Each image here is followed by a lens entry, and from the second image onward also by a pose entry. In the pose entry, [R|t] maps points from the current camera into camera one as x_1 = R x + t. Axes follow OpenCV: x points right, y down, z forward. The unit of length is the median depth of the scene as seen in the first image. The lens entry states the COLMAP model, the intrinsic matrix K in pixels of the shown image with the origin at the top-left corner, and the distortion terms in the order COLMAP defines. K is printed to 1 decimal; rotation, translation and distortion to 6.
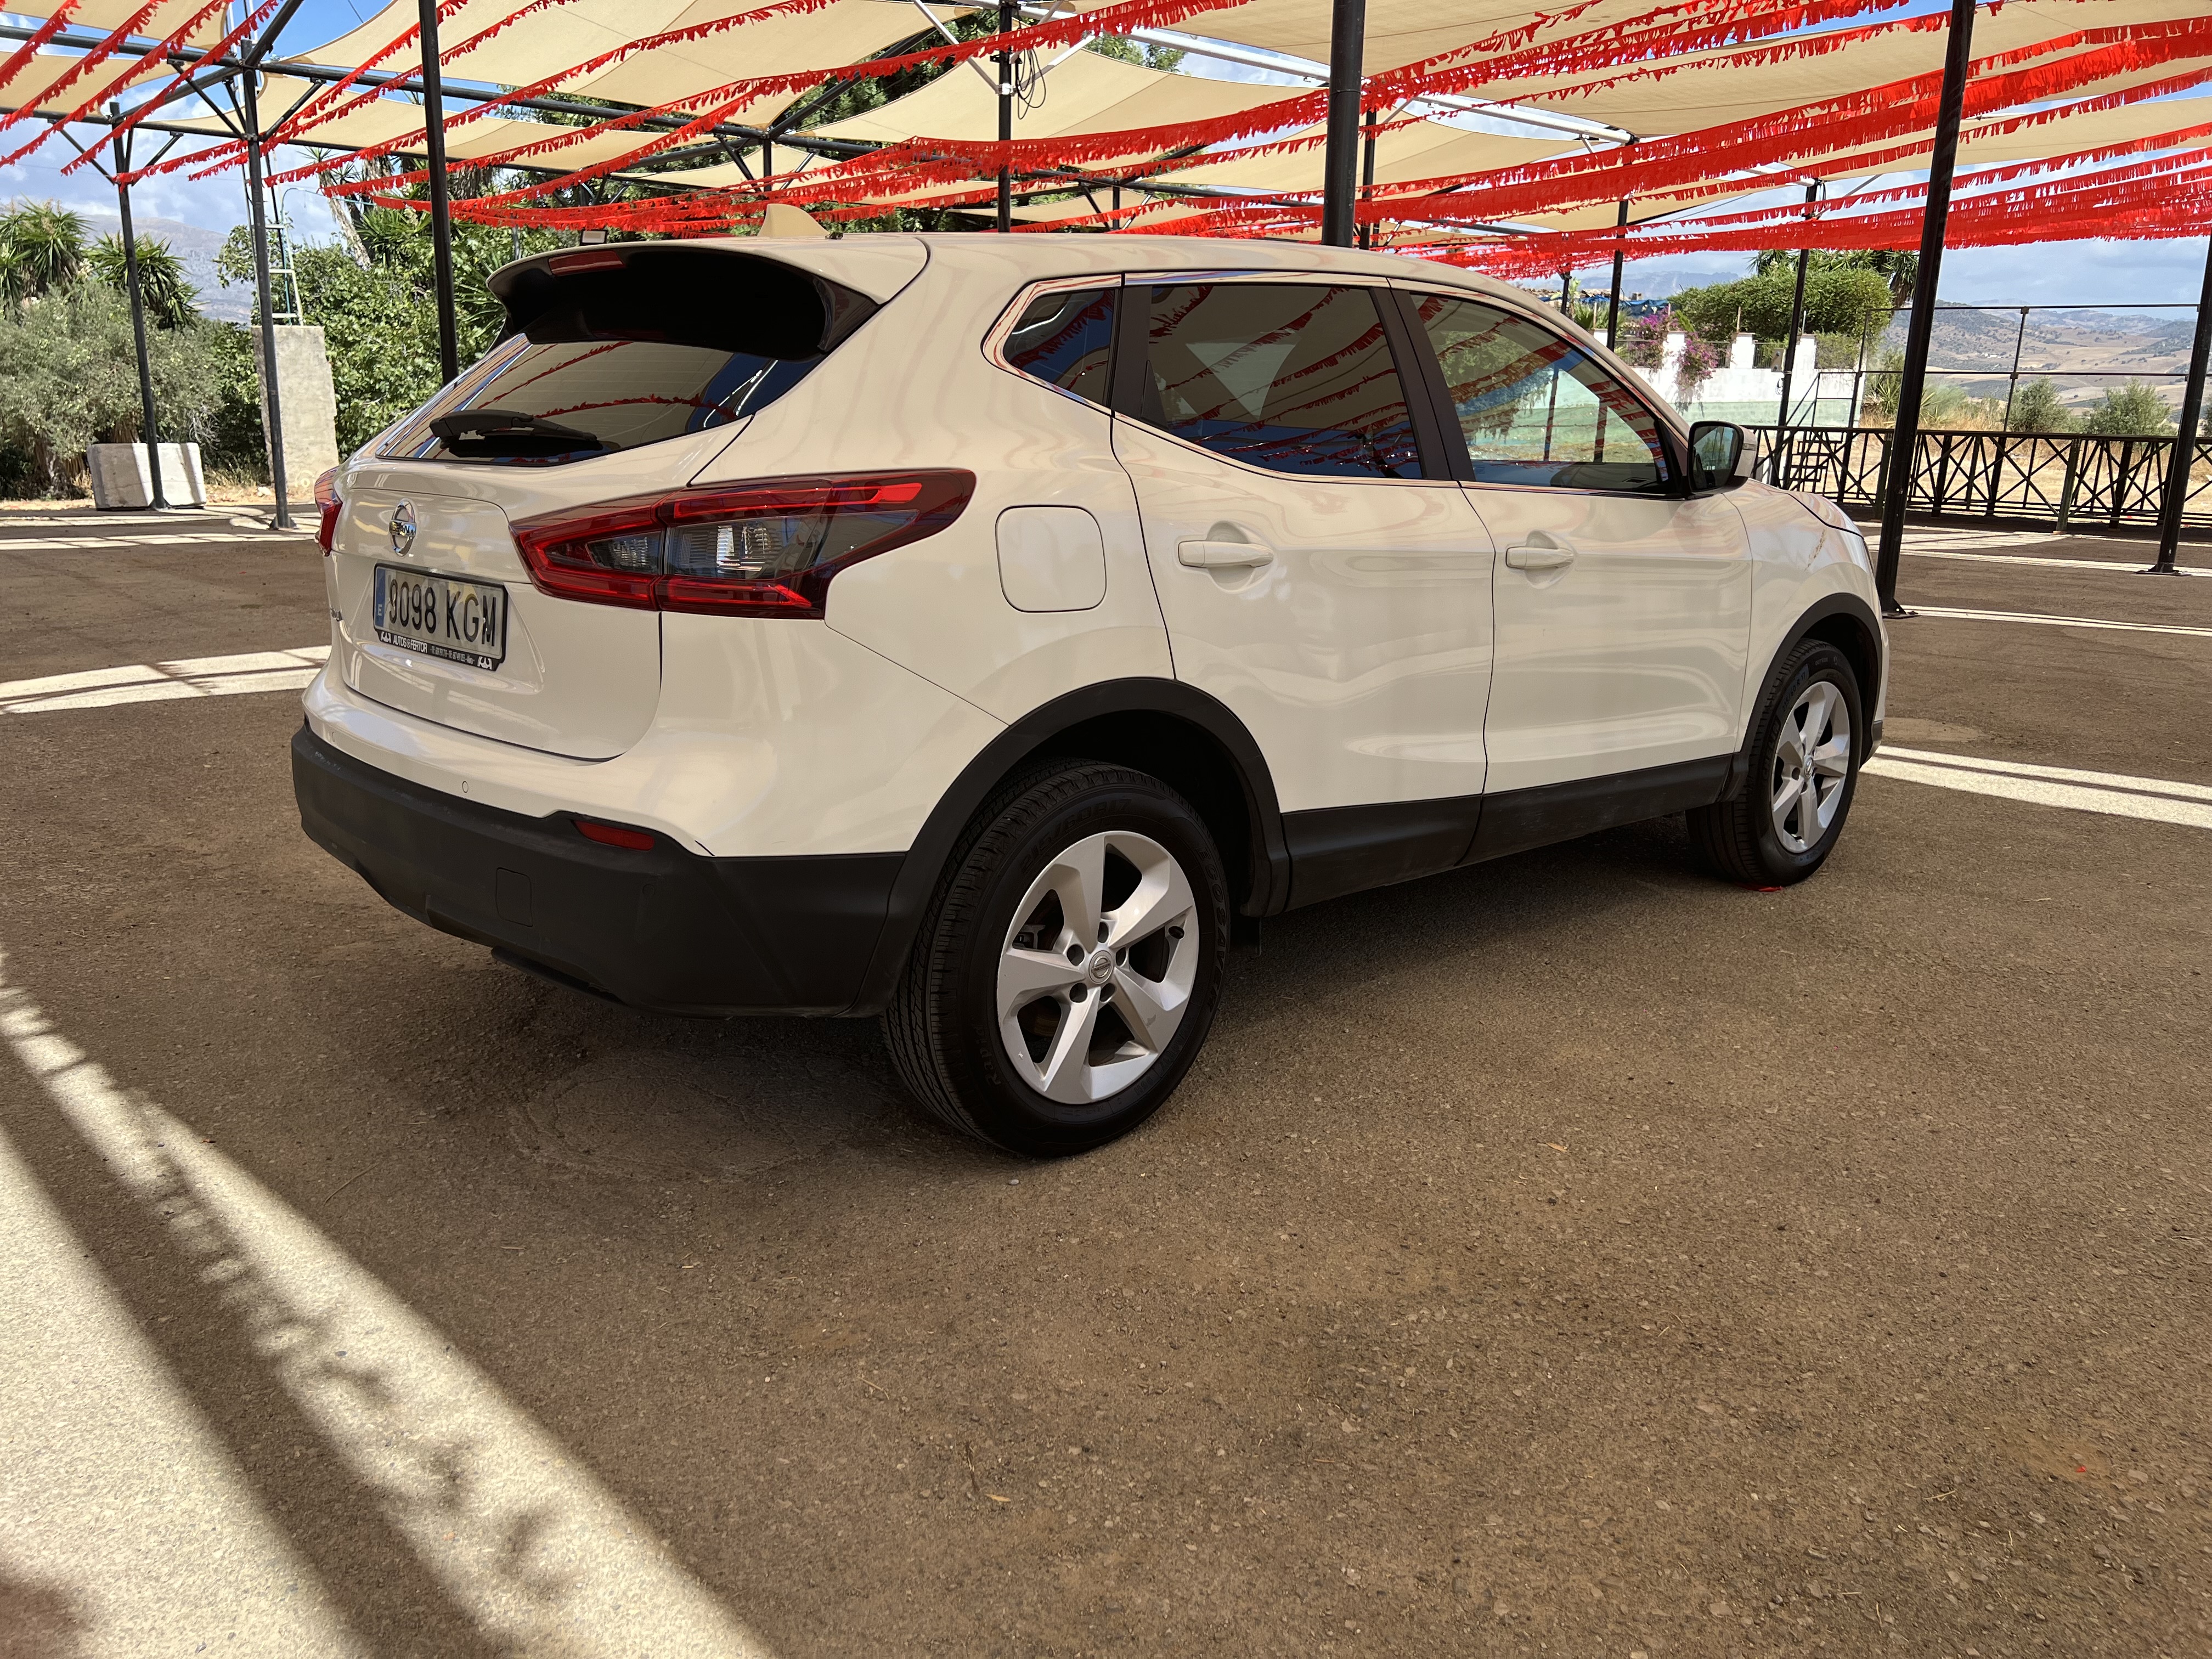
lens RADIAL K [[1709.2, 0, 1106.0], [0, 1709.2, 829.5], [0, 0, 1]] dist [0.078250, -0.097650]
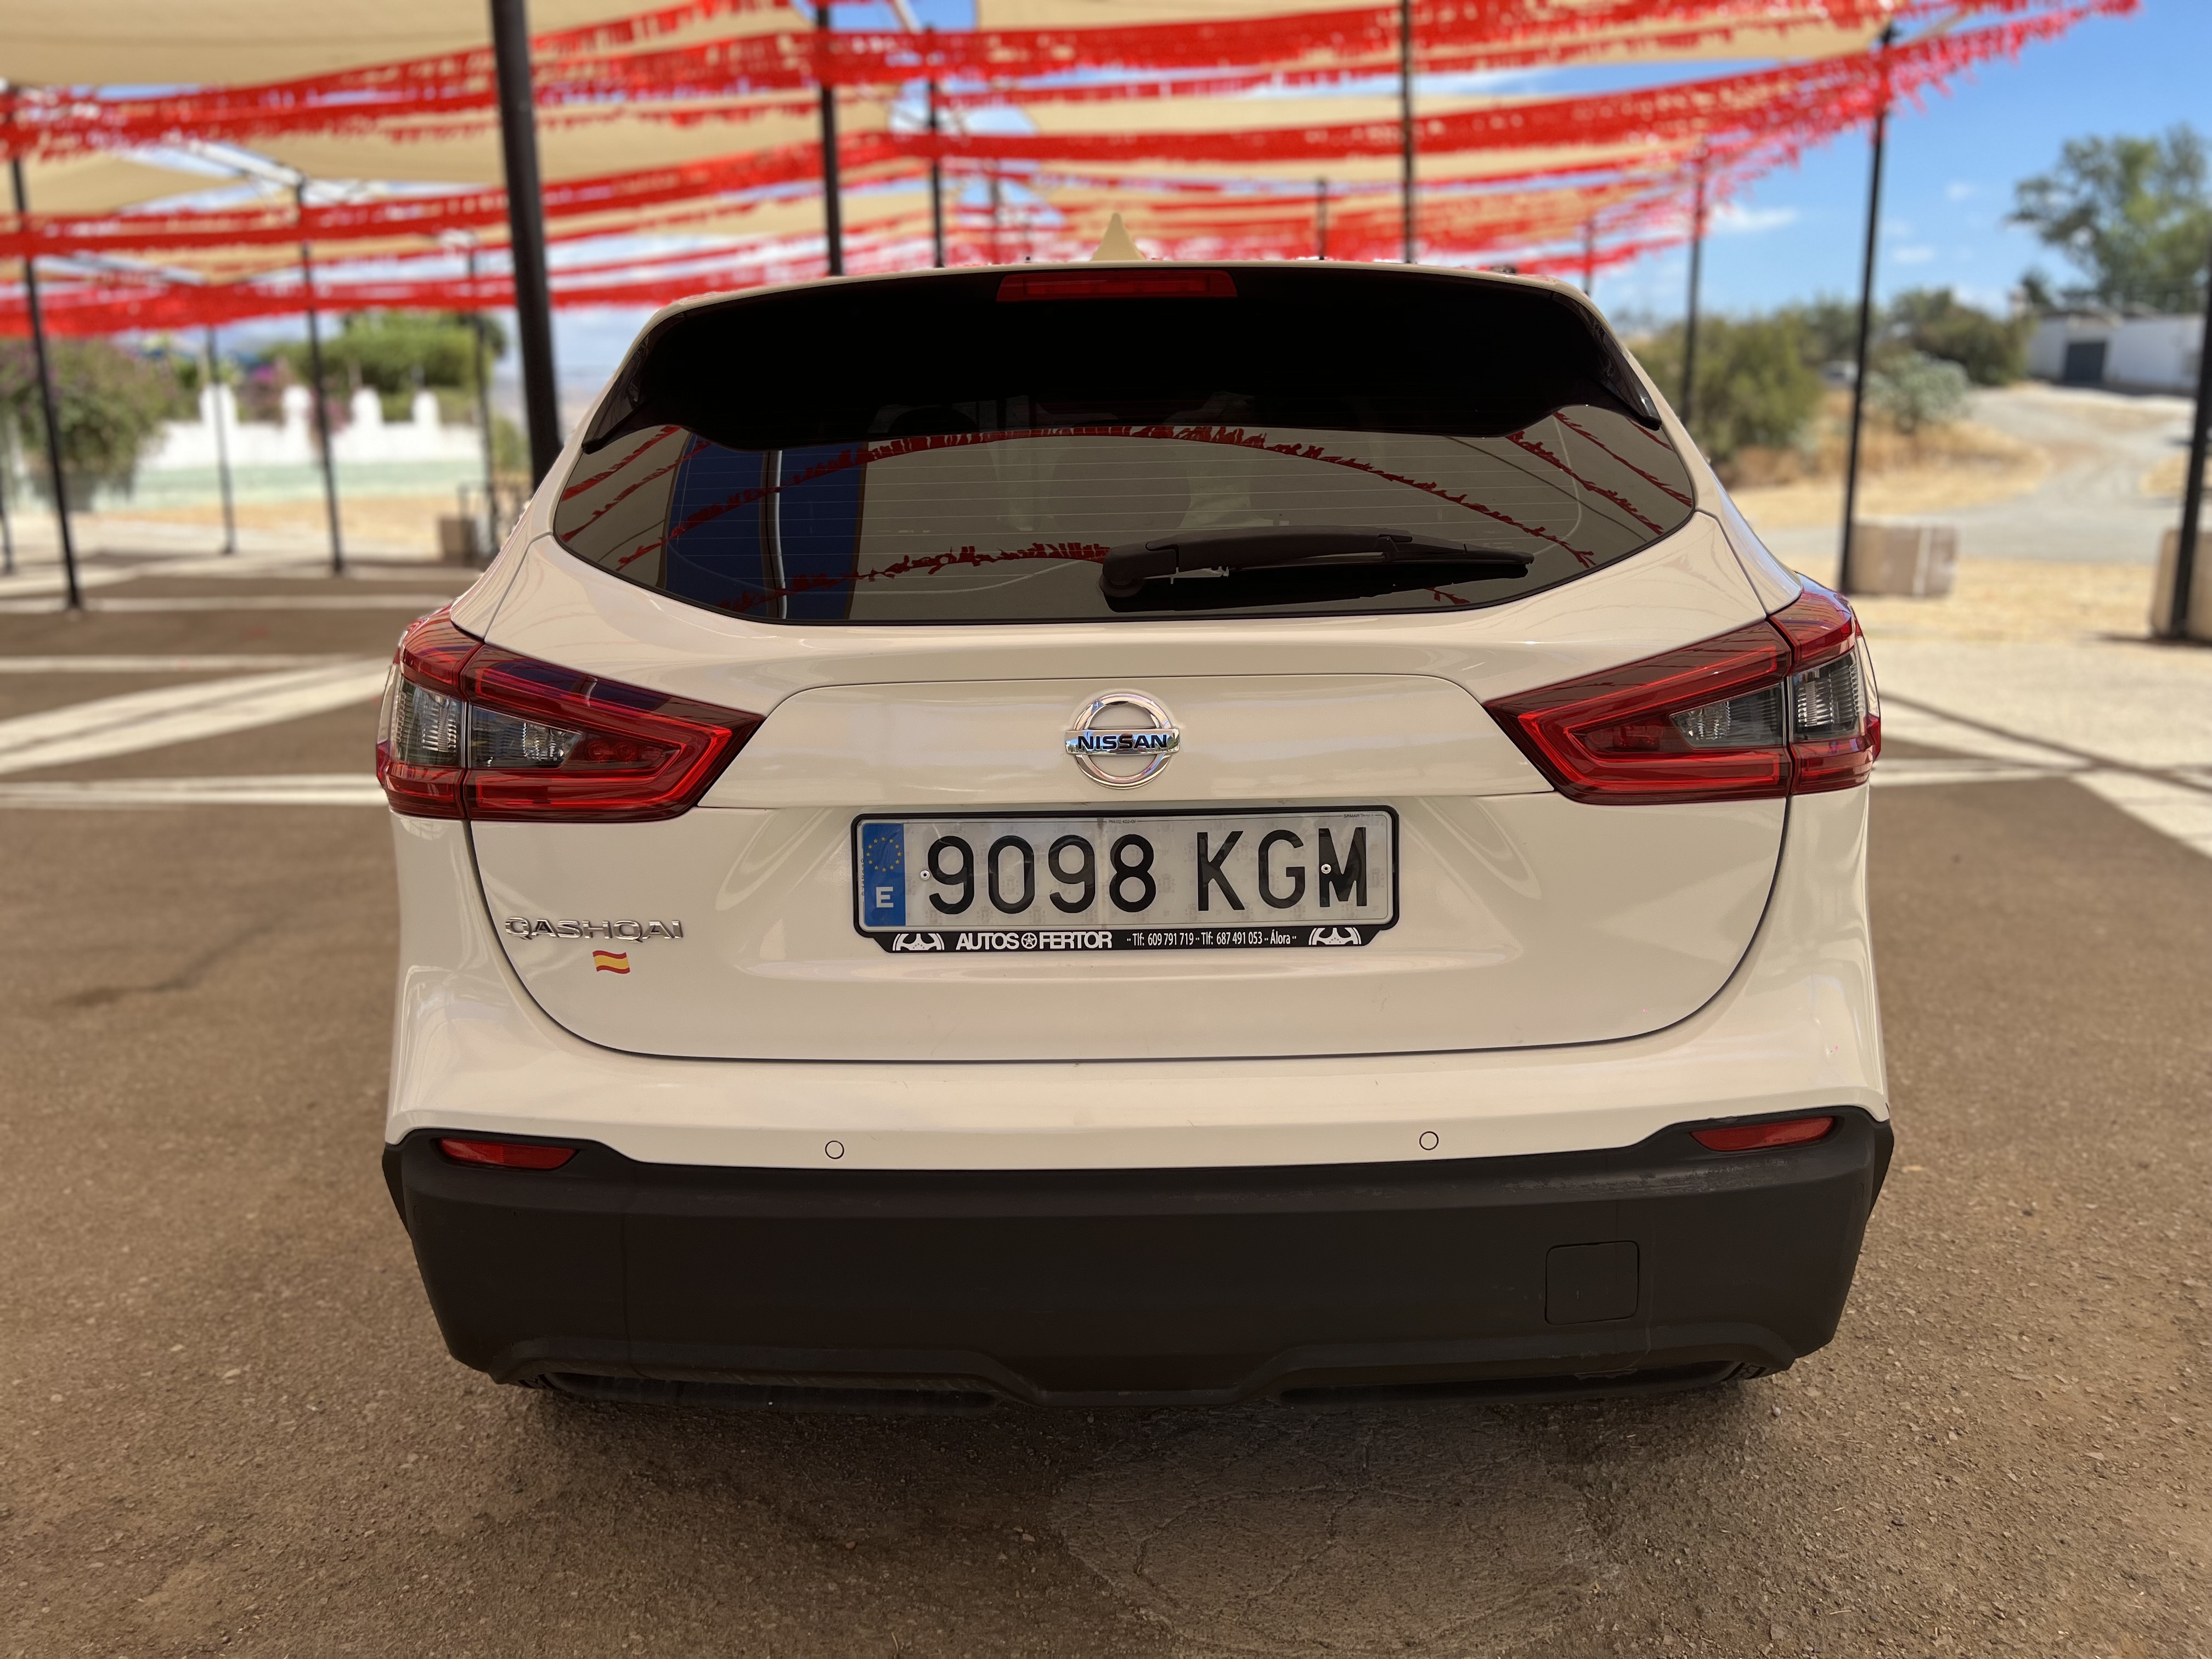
lens RADIAL K [[1709.2, 0, 1106.0], [0, 1709.2, 829.5], [0, 0, 1]] dist [0.078250, -0.097650]
pose [[0.684006, -0.174560, 0.708283, -0.817908], [0.195878, 0.979239, 0.052175, -0.176491], [-0.702686, 0.103049, 0.703998, 0.608165]]
